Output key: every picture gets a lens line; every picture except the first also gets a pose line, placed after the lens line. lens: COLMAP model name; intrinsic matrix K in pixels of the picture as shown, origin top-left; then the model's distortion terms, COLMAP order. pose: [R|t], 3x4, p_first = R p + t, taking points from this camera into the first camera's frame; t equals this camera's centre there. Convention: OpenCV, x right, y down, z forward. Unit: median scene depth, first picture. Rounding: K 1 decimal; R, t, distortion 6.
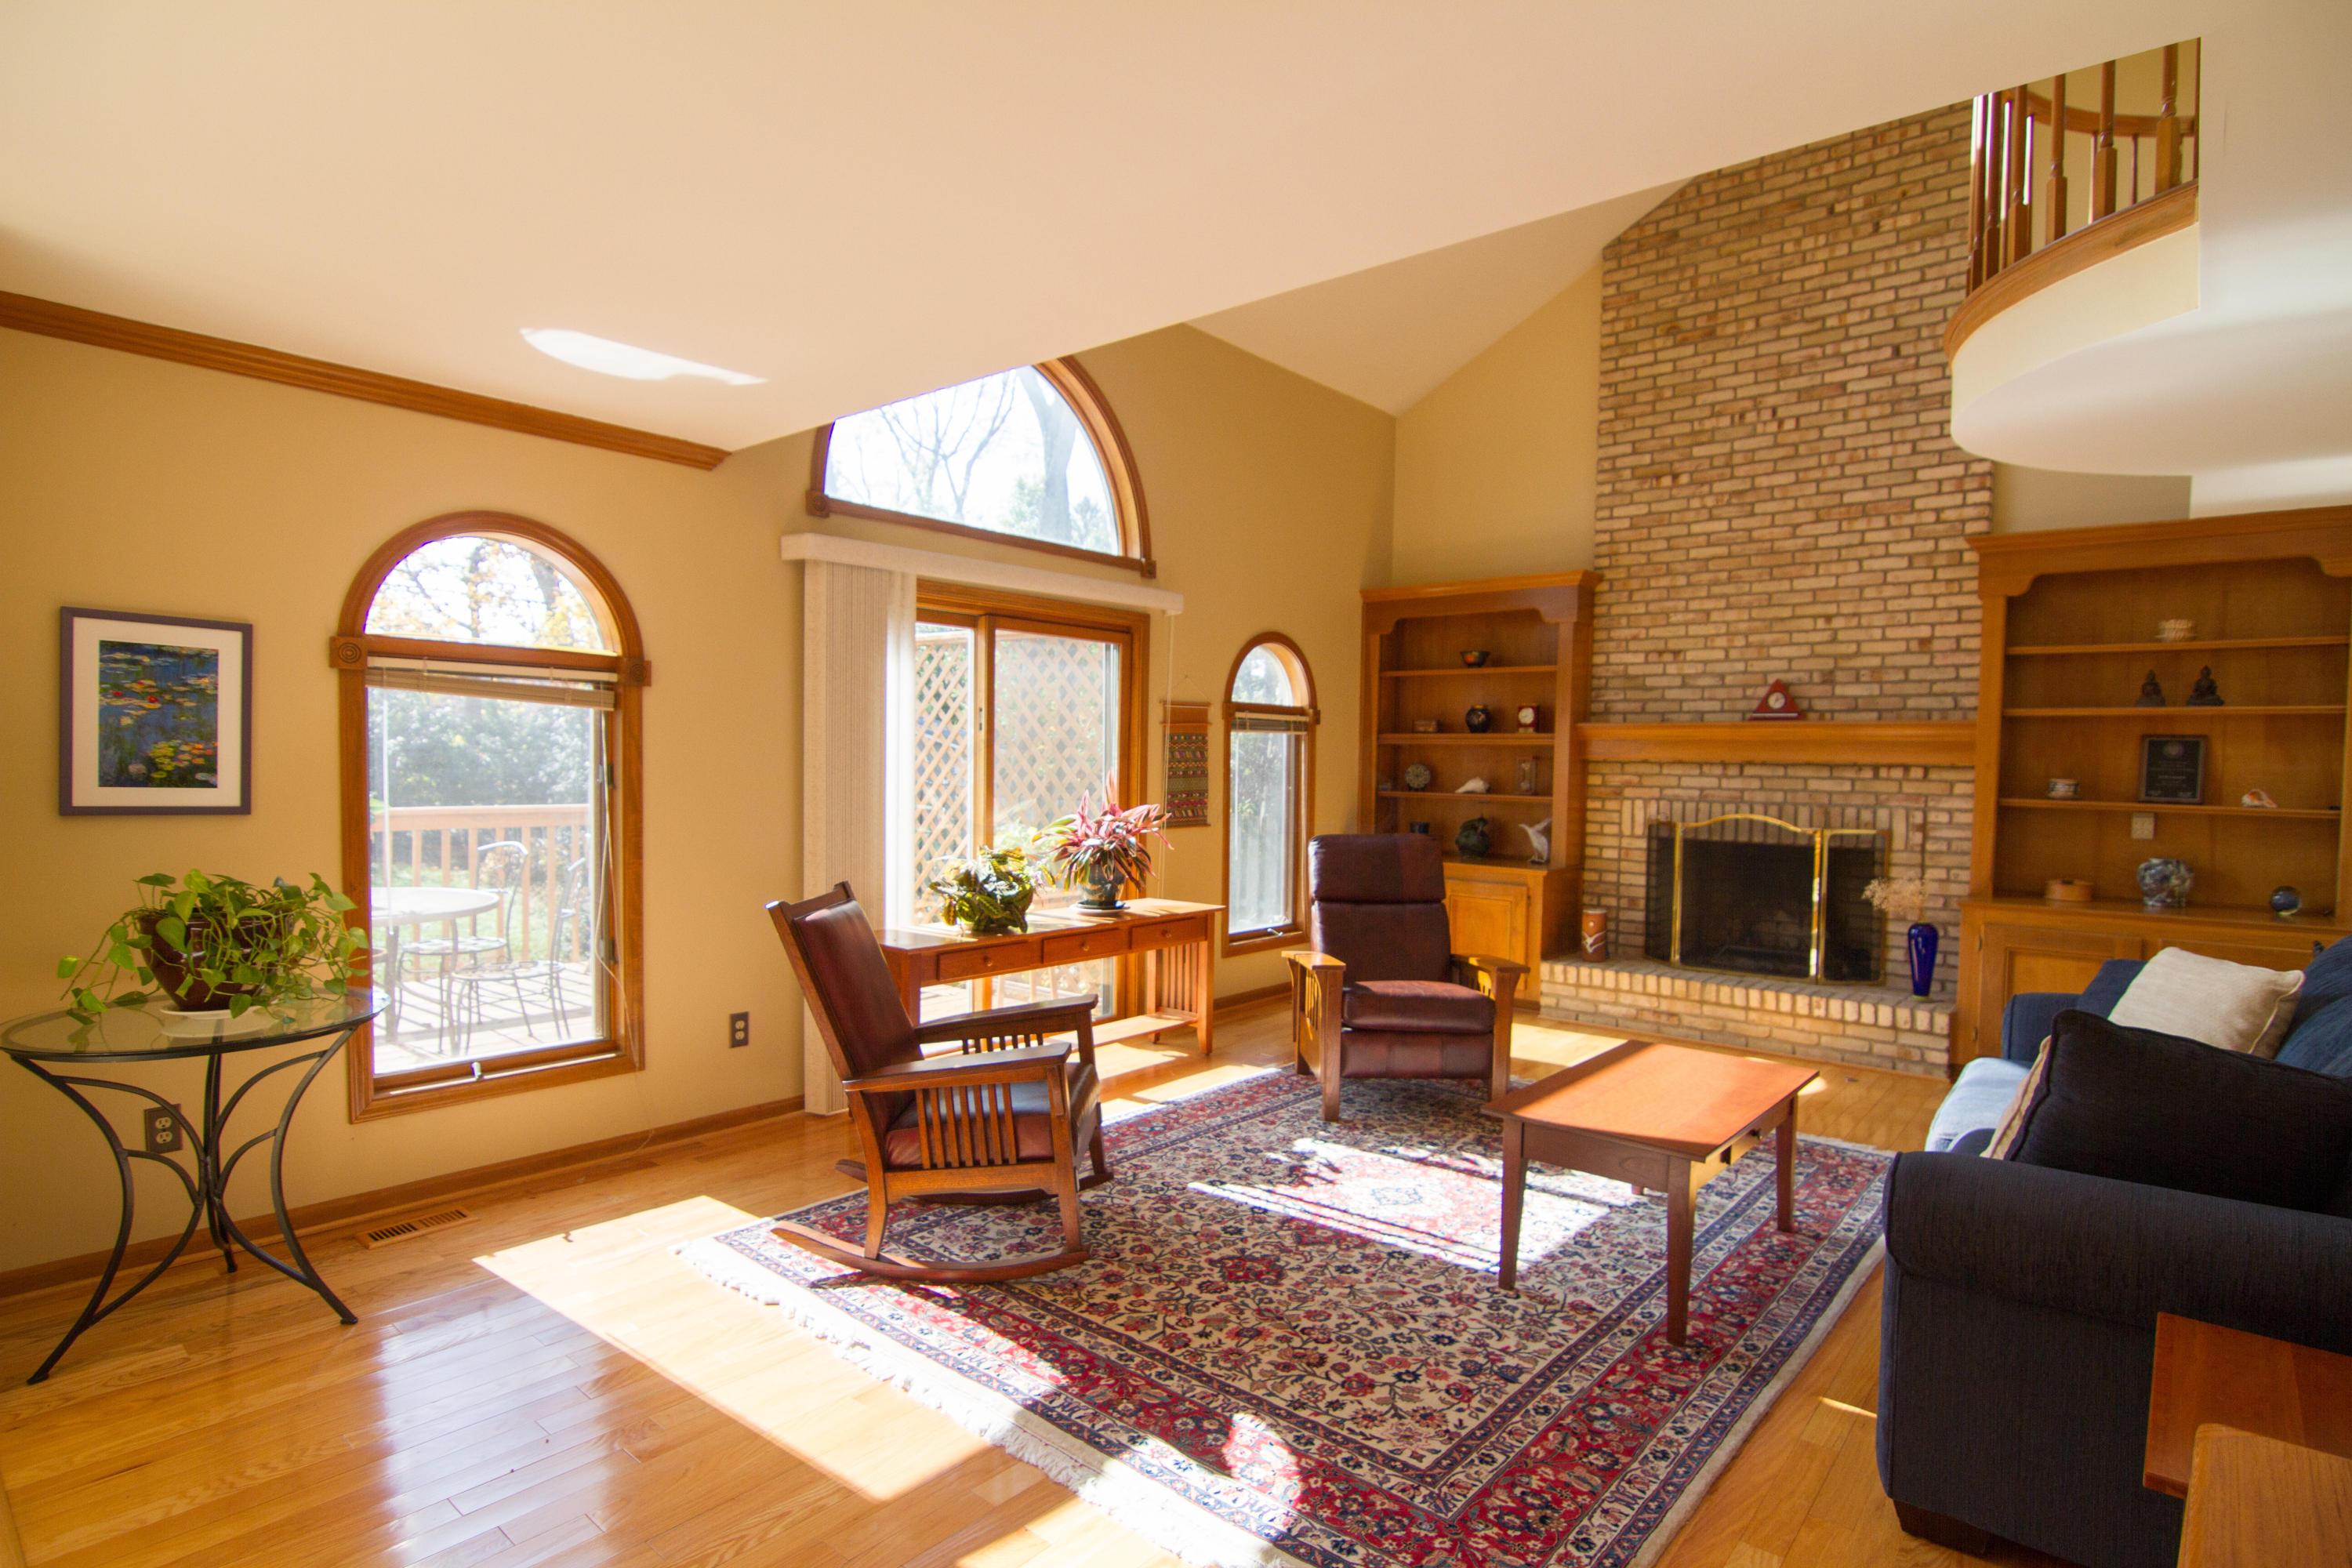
lens RADIAL K [[1192.1, 0, 1169.1], [0, 1192.1, 810.1], [0, 0, 1]] dist [-0.003415, -0.015850]
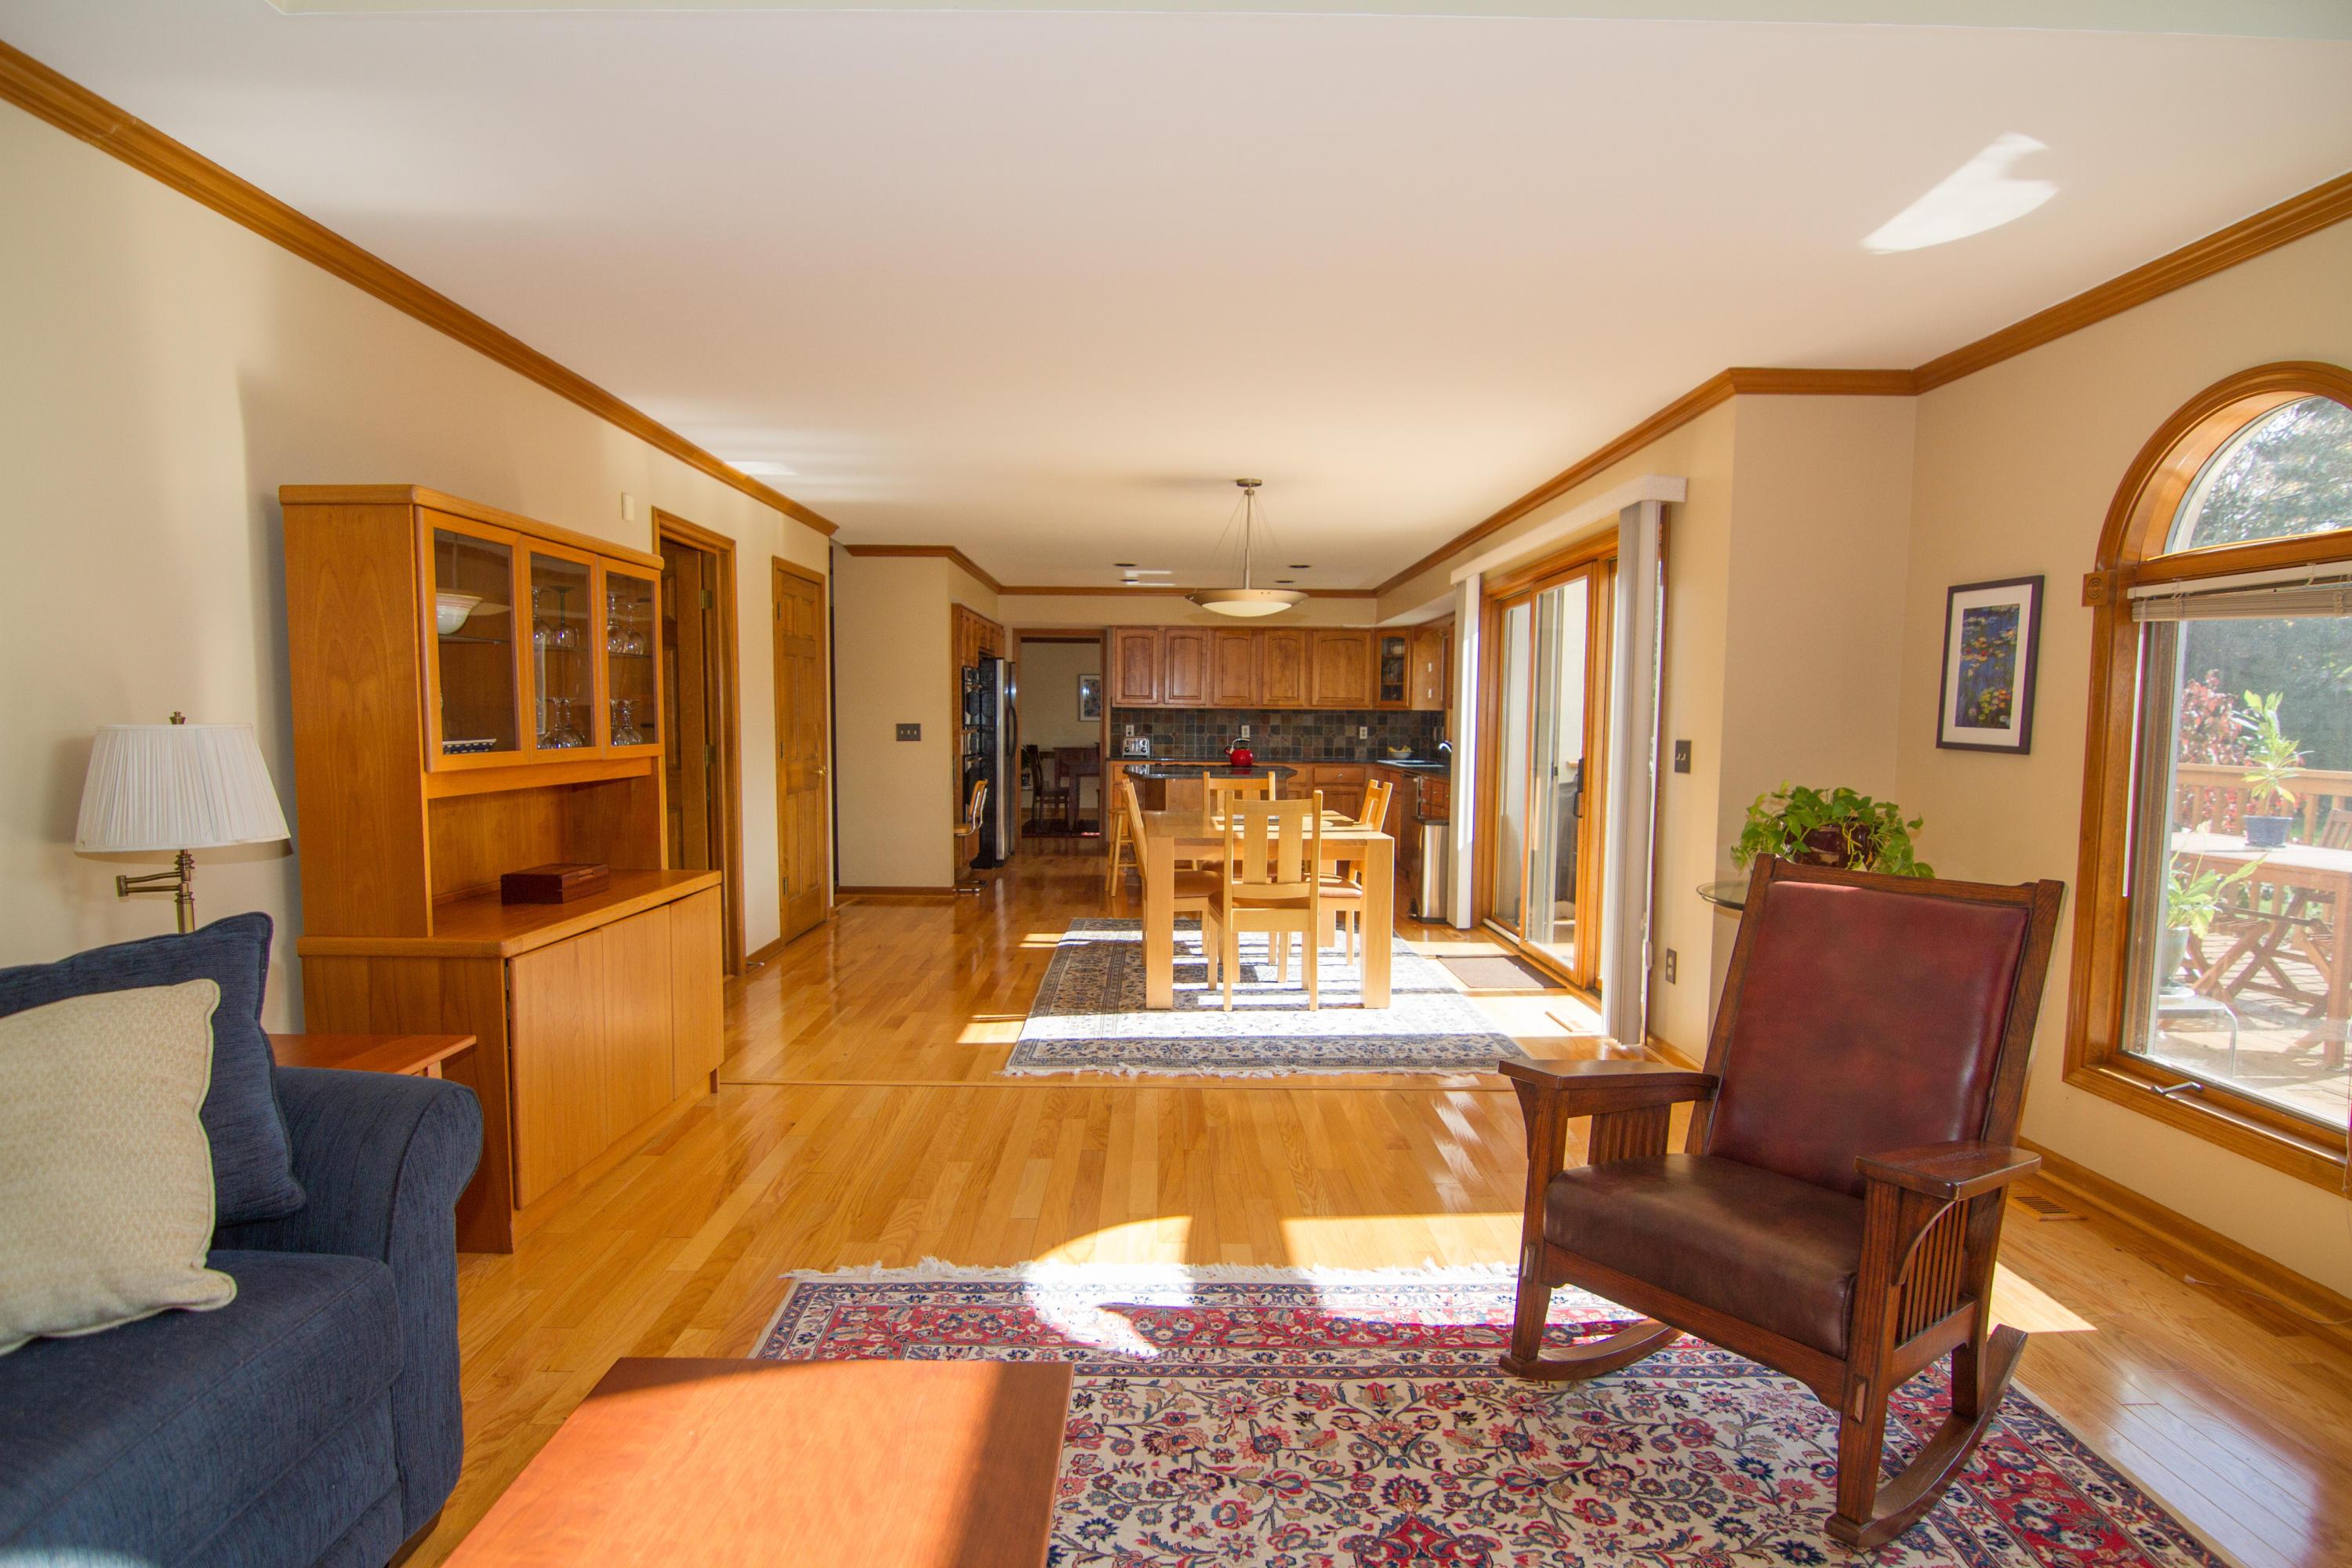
lens RADIAL K [[1192.1, 0, 1169.1], [0, 1192.1, 810.1], [0, 0, 1]] dist [-0.003415, -0.015850]
pose [[-0.755071, 0.029241, -0.654991, 0.276943], [-0.048798, 0.993728, 0.100618, -0.008765], [0.653825, 0.107936, -0.748908, 0.700585]]
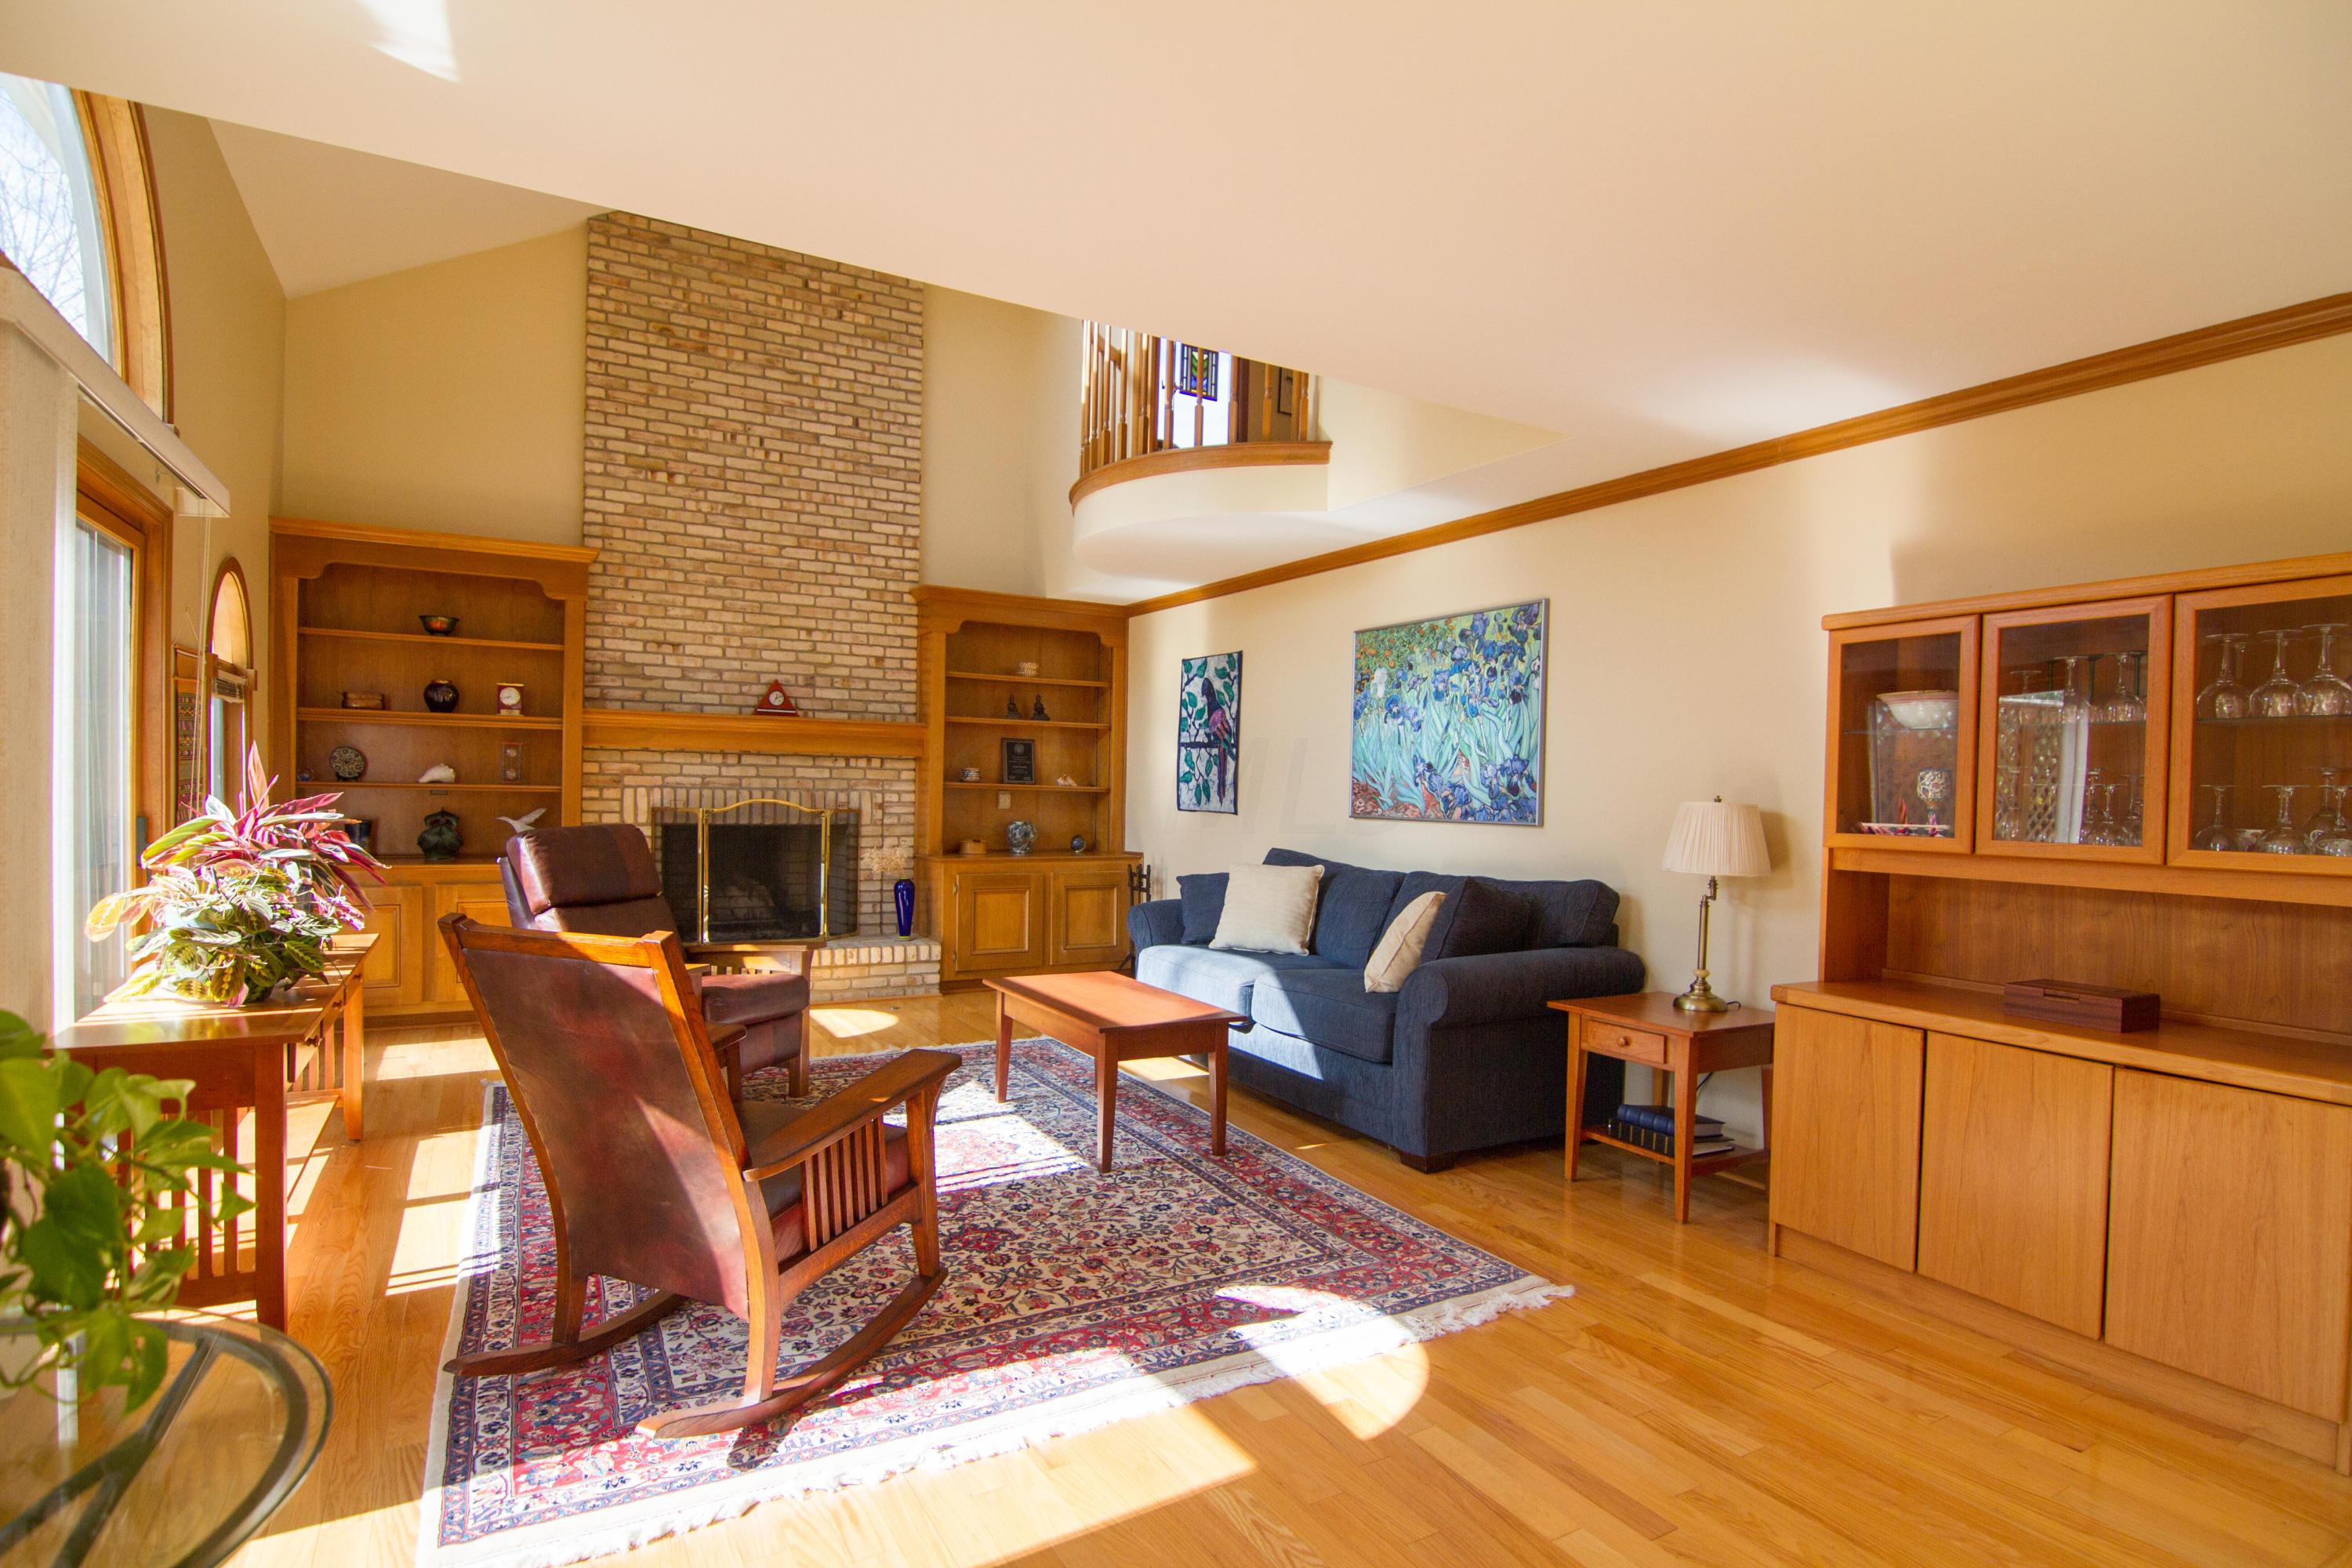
lens RADIAL K [[1192.1, 0, 1169.1], [0, 1192.1, 810.1], [0, 0, 1]] dist [-0.003415, -0.015850]
pose [[0.340883, -0.026971, 0.939719, -0.443268], [0.023957, 0.999513, 0.019997, 0.001051], [-0.939801, 0.015696, 0.341363, 0.264995]]
